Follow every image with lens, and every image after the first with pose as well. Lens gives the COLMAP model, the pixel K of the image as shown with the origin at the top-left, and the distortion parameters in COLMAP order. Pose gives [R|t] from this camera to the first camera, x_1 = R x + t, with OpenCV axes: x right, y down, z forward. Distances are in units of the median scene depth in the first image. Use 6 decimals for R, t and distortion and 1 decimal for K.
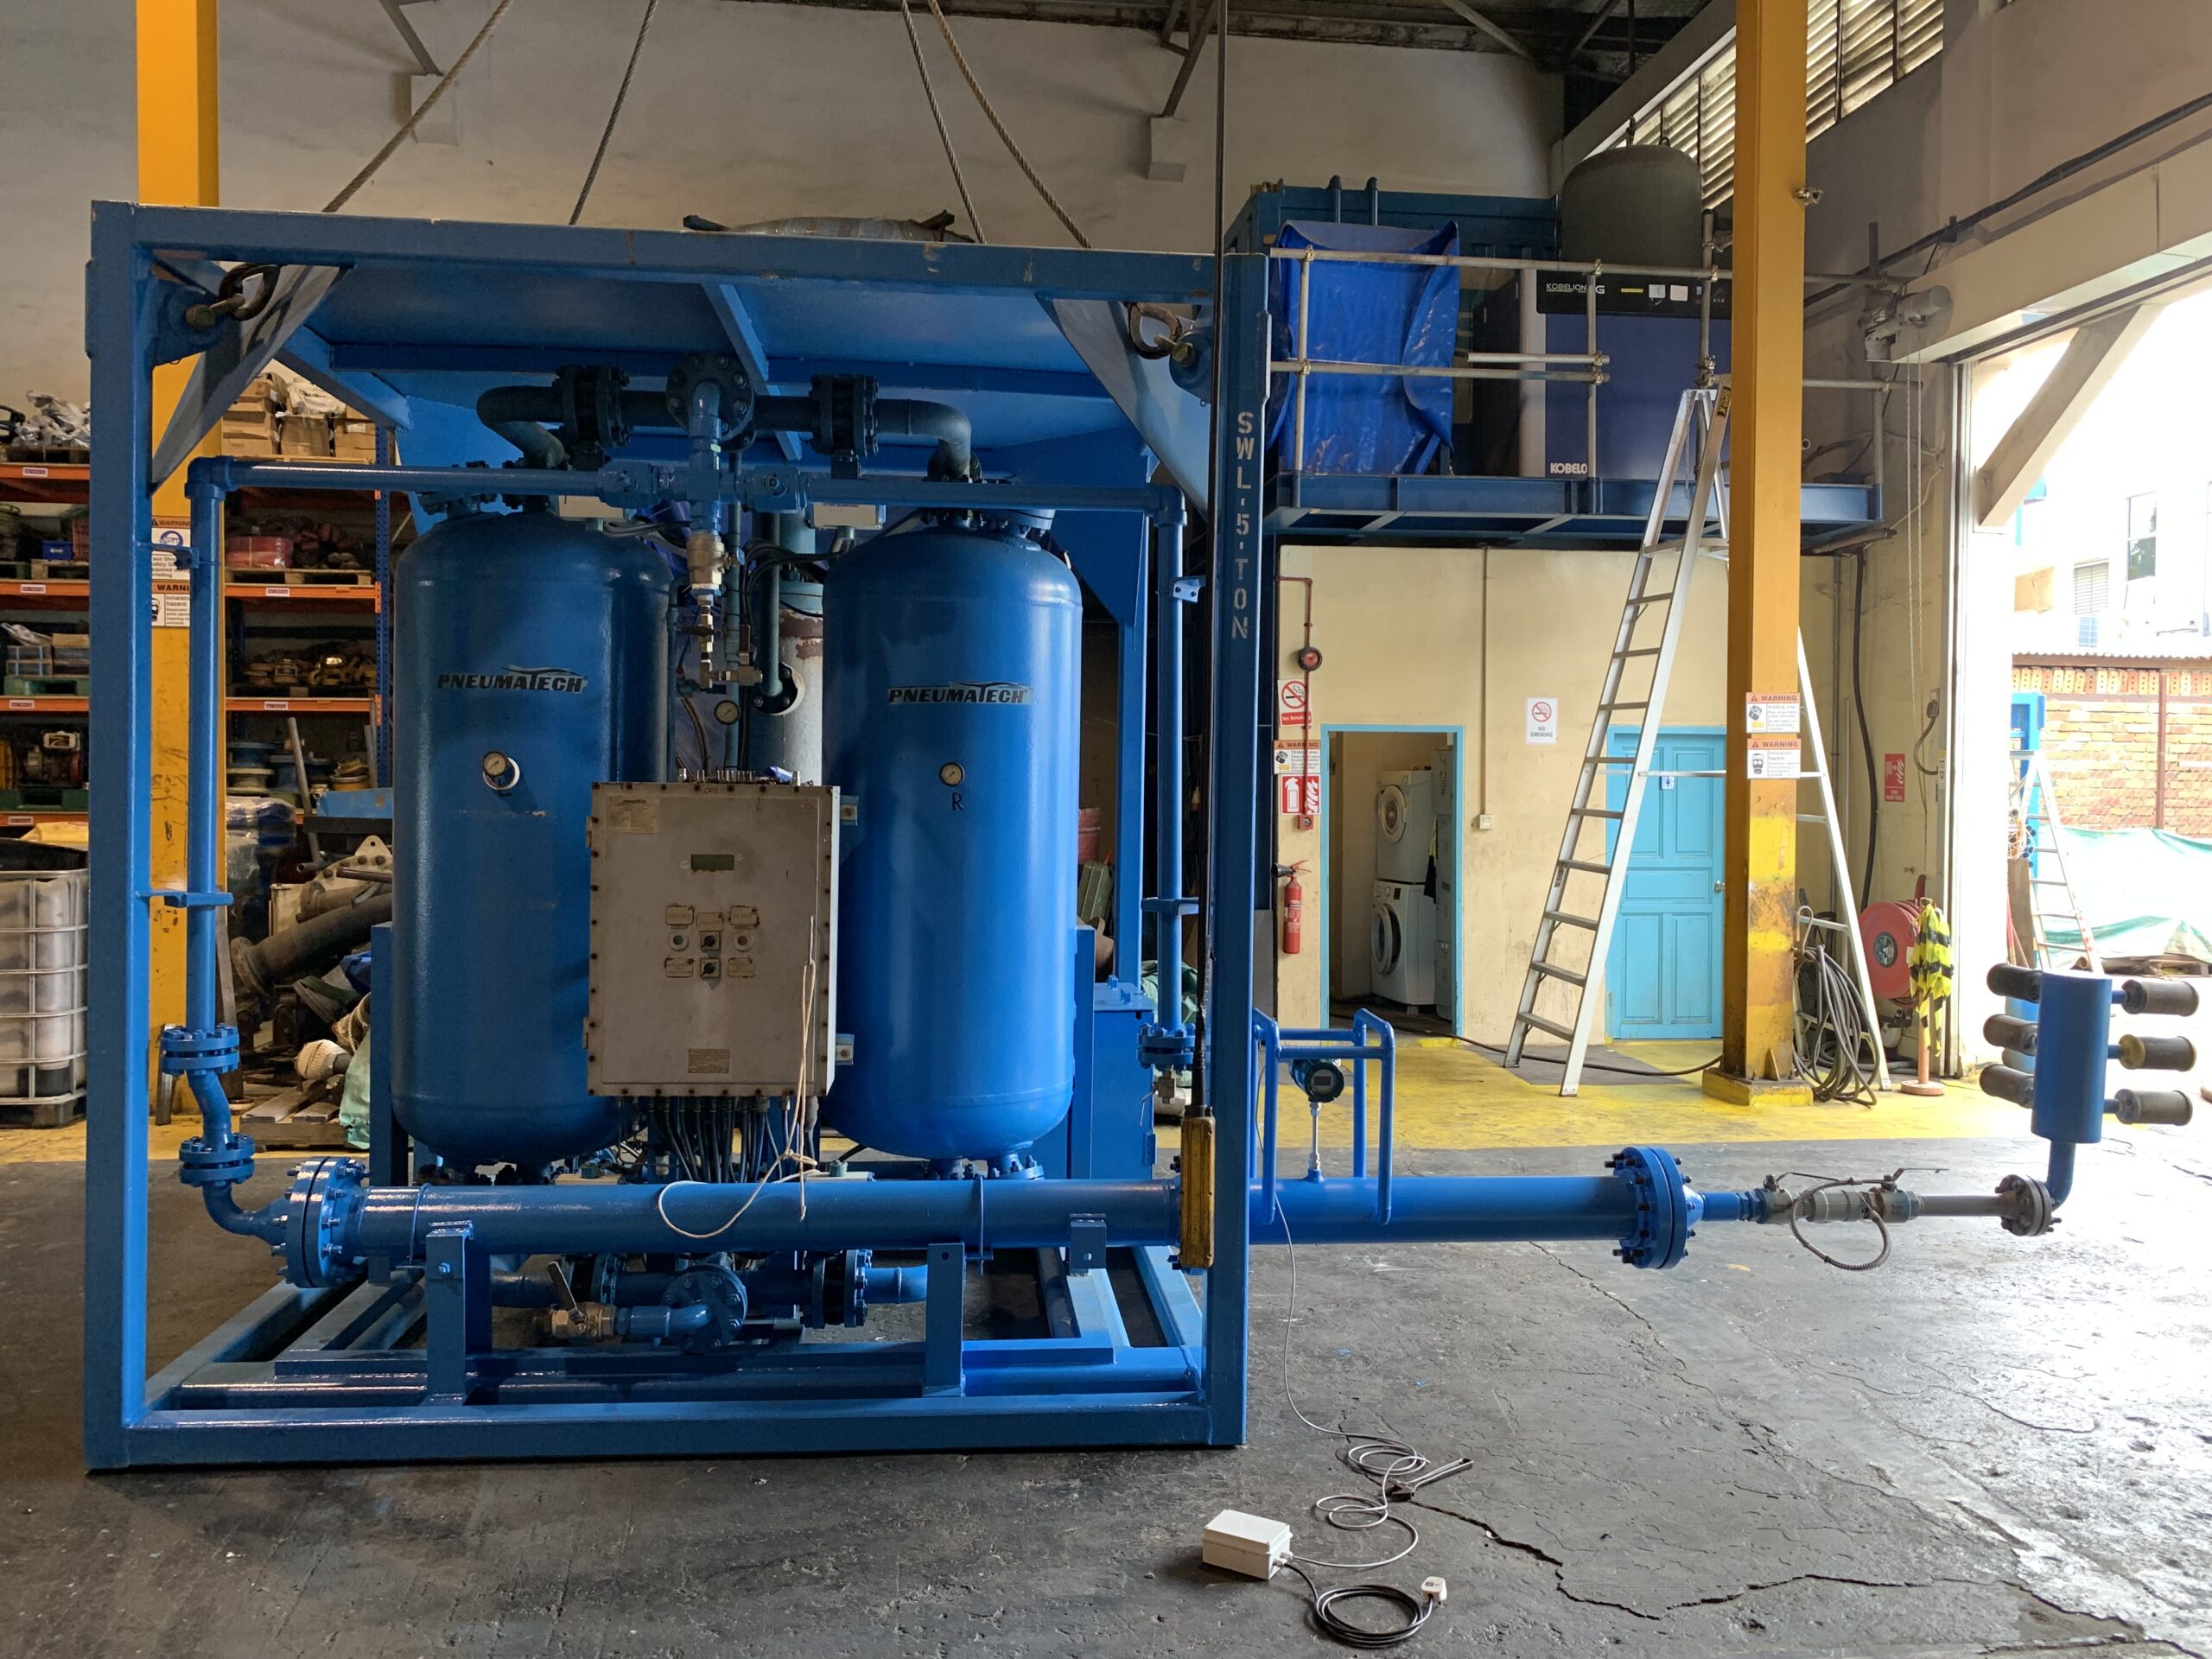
lens RADIAL K [[1695.5, 0, 1102.3], [0, 1695.5, 824.5], [0, 0, 1]] dist [0.009171, 0.001698]
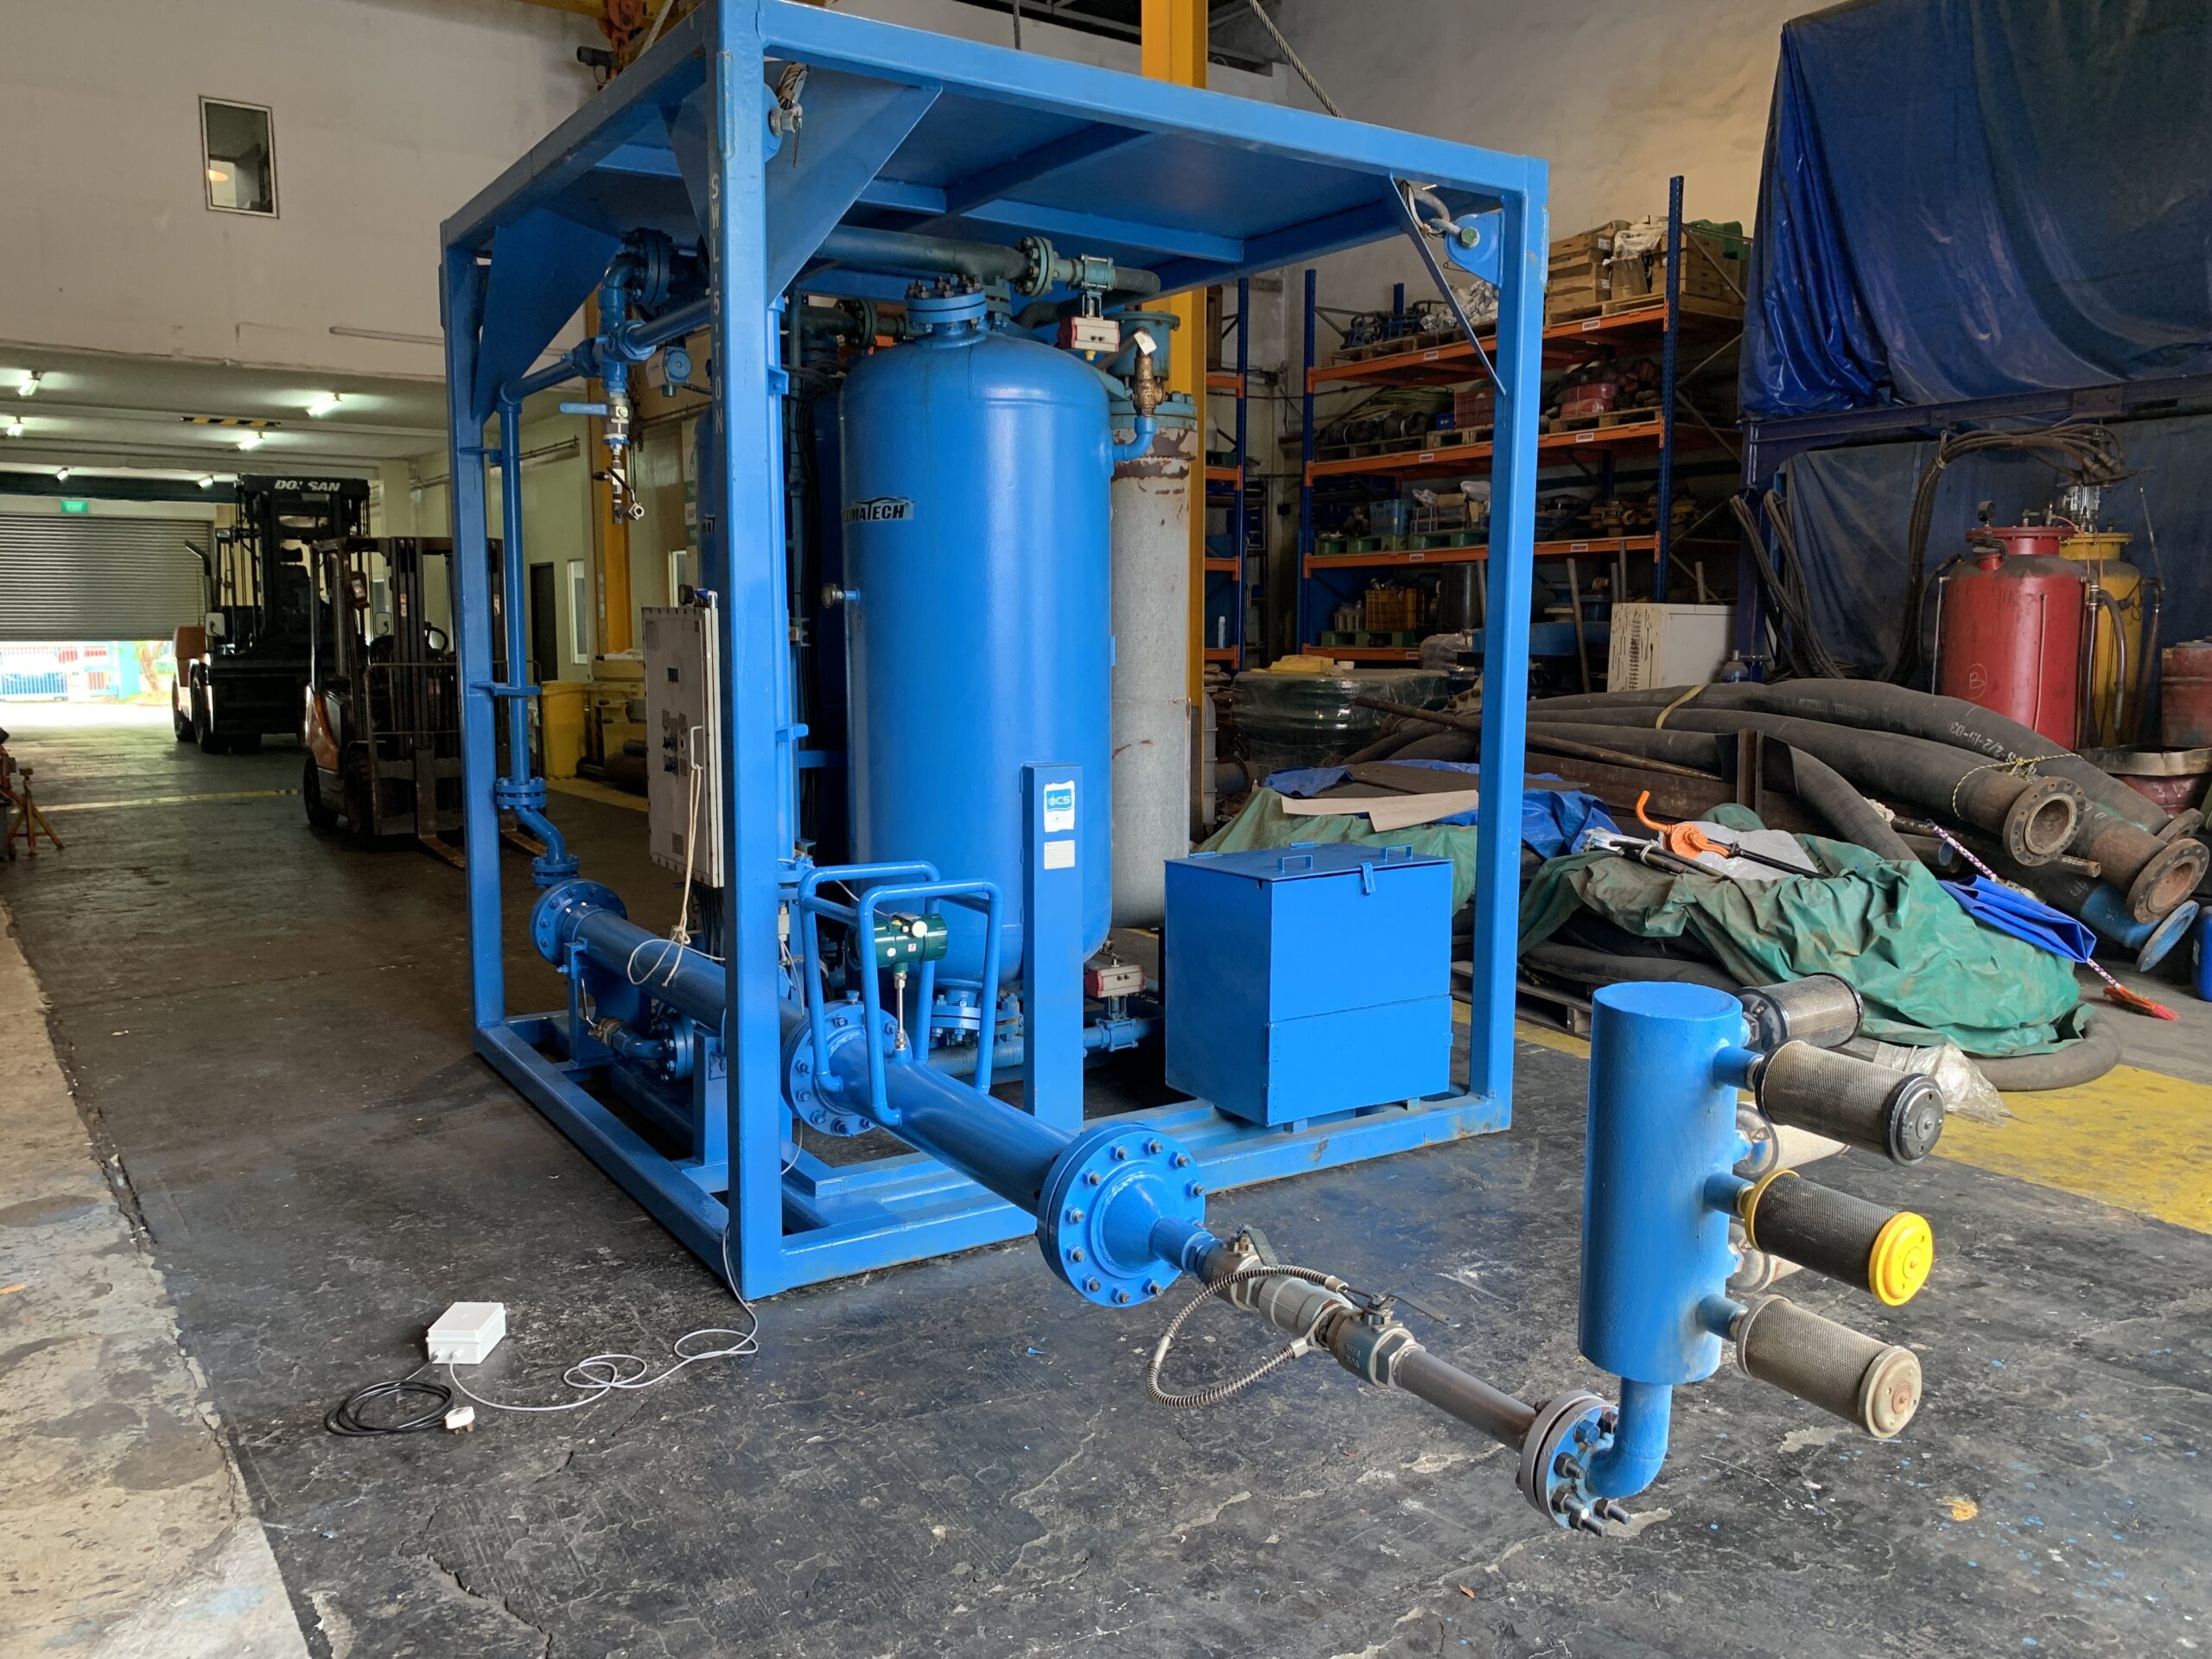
lens RADIAL K [[1695.5, 0, 1105.6], [0, 1695.5, 827.2], [0, 0, 1]] dist [0.009171, 0.001698]
pose [[0.465527, 0.098275, -0.879560, 0.324566], [-0.019165, 0.994702, 0.100997, 0.001880], [0.884826, -0.030160, 0.464944, 0.248844]]
